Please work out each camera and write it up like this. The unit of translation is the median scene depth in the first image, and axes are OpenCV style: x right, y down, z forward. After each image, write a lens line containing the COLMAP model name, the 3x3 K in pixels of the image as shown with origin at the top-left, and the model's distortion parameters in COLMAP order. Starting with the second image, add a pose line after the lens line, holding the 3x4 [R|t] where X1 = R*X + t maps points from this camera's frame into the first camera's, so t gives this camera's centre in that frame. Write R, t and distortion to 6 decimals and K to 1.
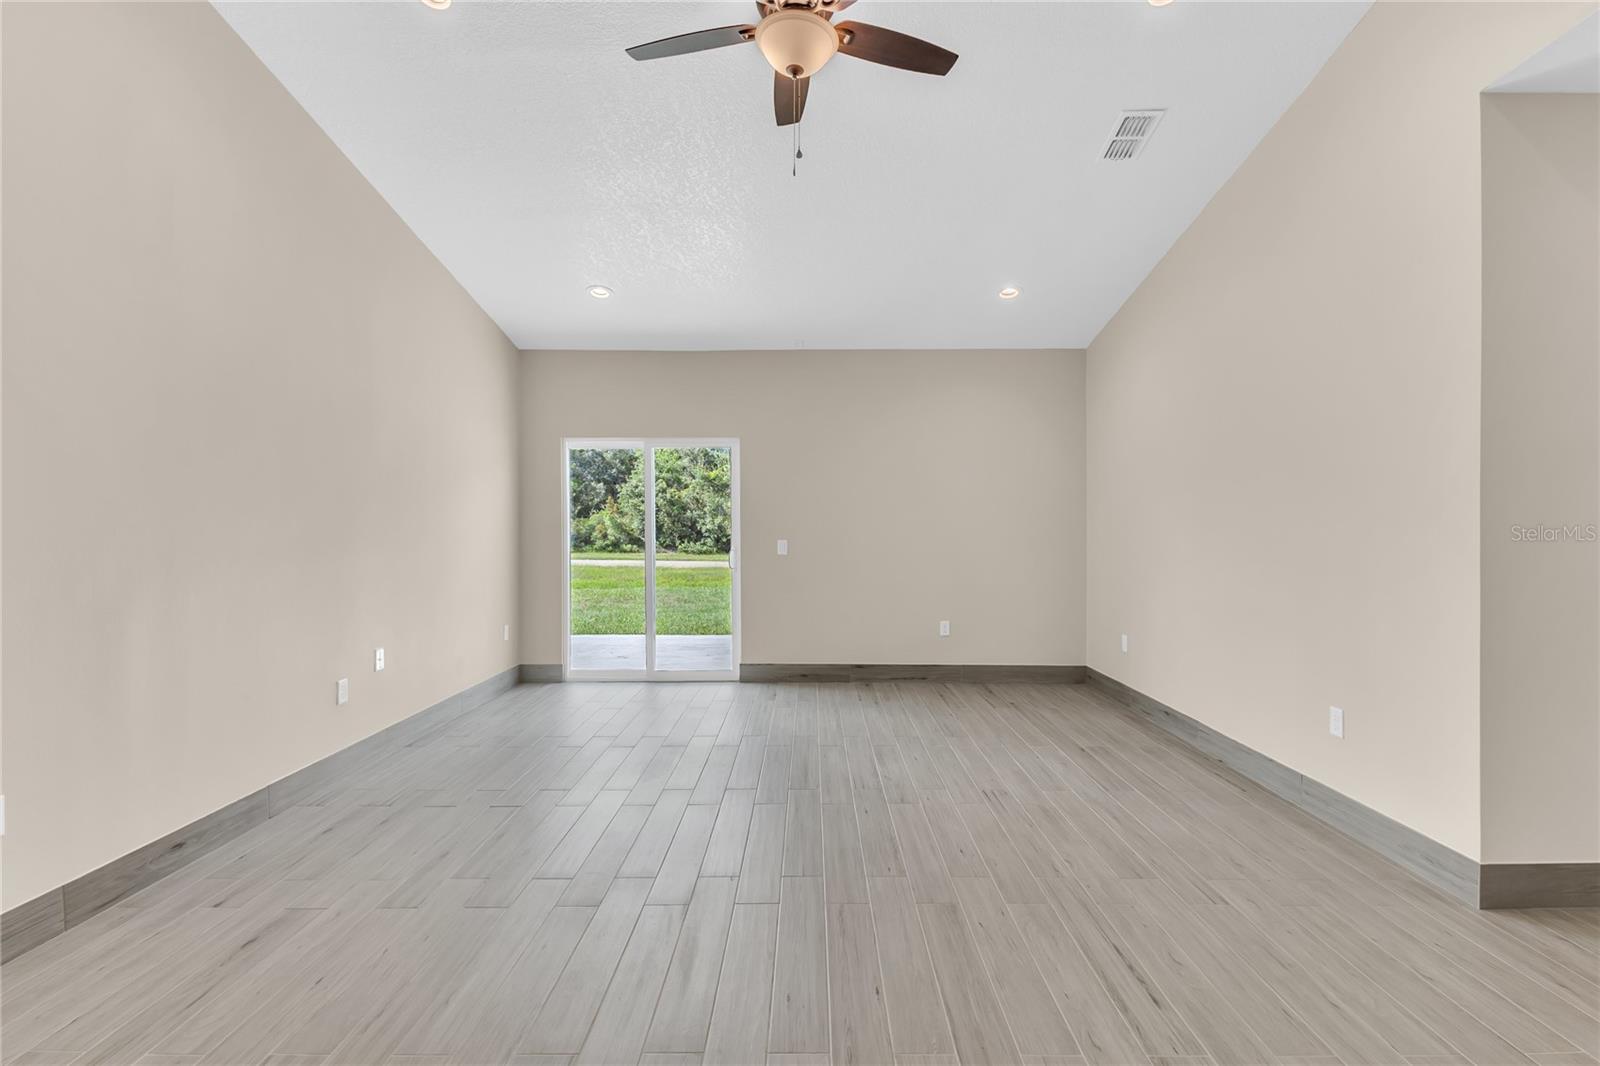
lens RADIAL K [[762.9, 0, 773.2], [0, 762.9, 528.7], [0, 0, 1]] dist [-0.003312, -0.000868]
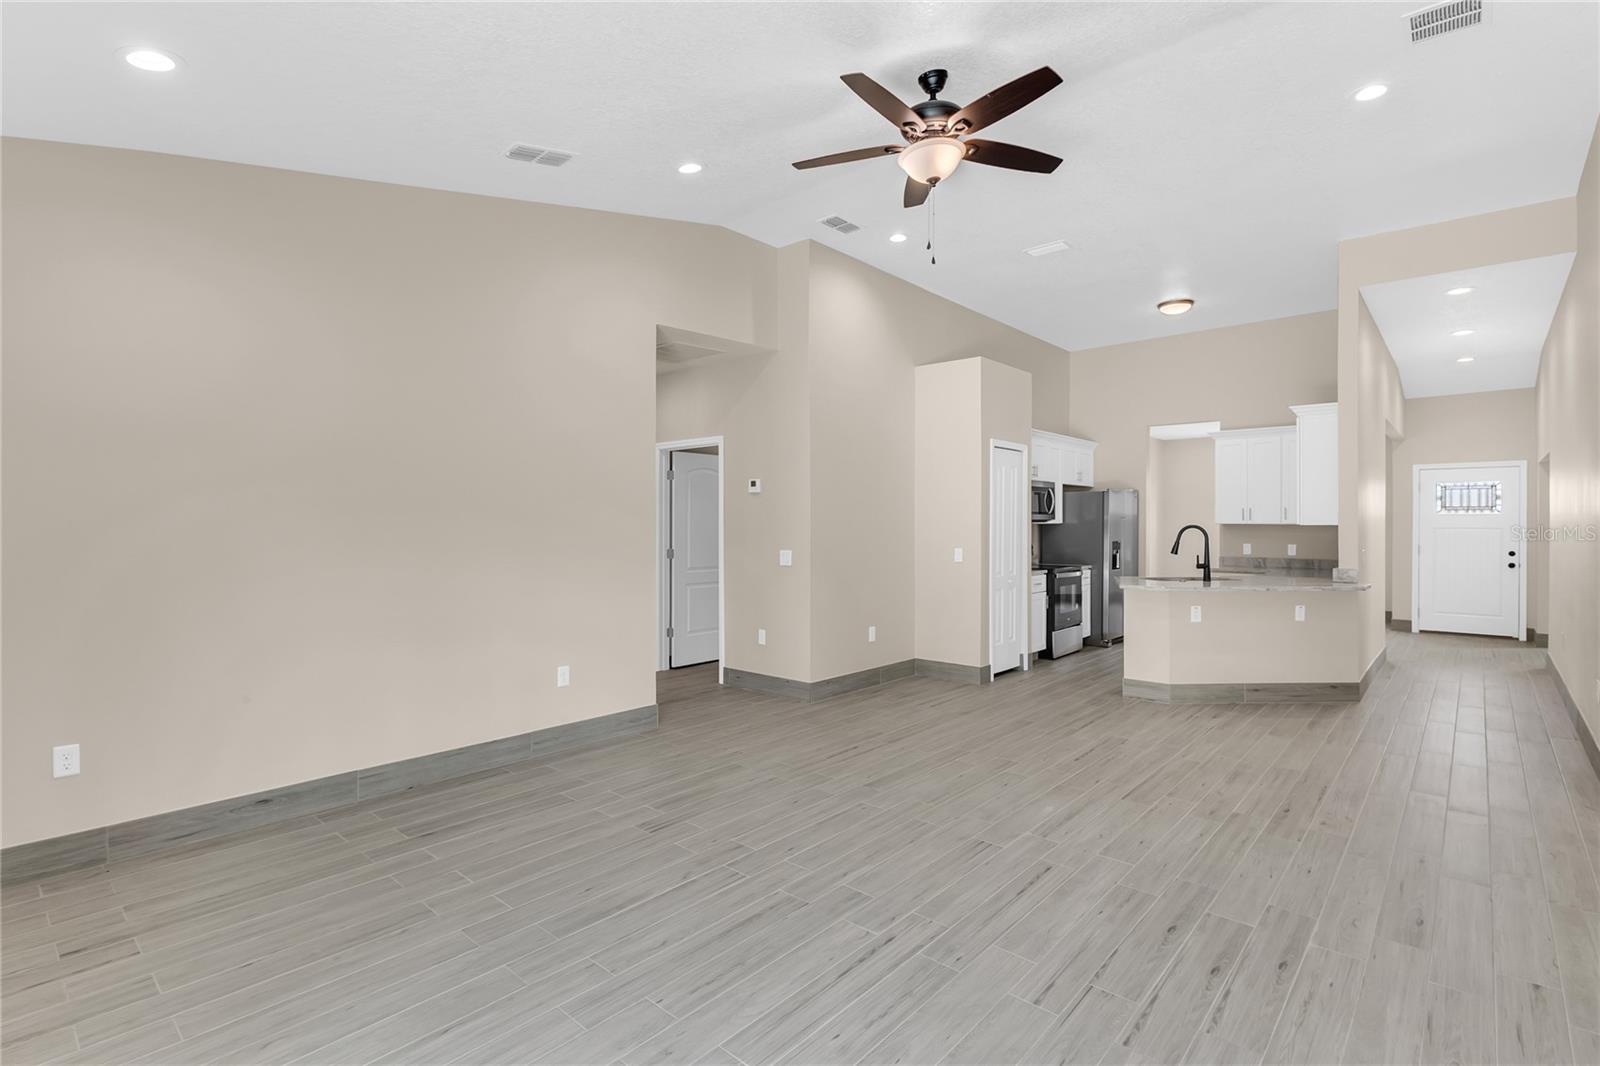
lens RADIAL K [[762.9, 0, 773.2], [0, 762.9, 528.7], [0, 0, 1]] dist [-0.003312, -0.000868]
pose [[-0.760861, -0.001095, 0.648914, -0.441055], [0.006759, 0.999931, 0.009613, -0.036843], [-0.648880, 0.011700, -0.760801, 1.591535]]
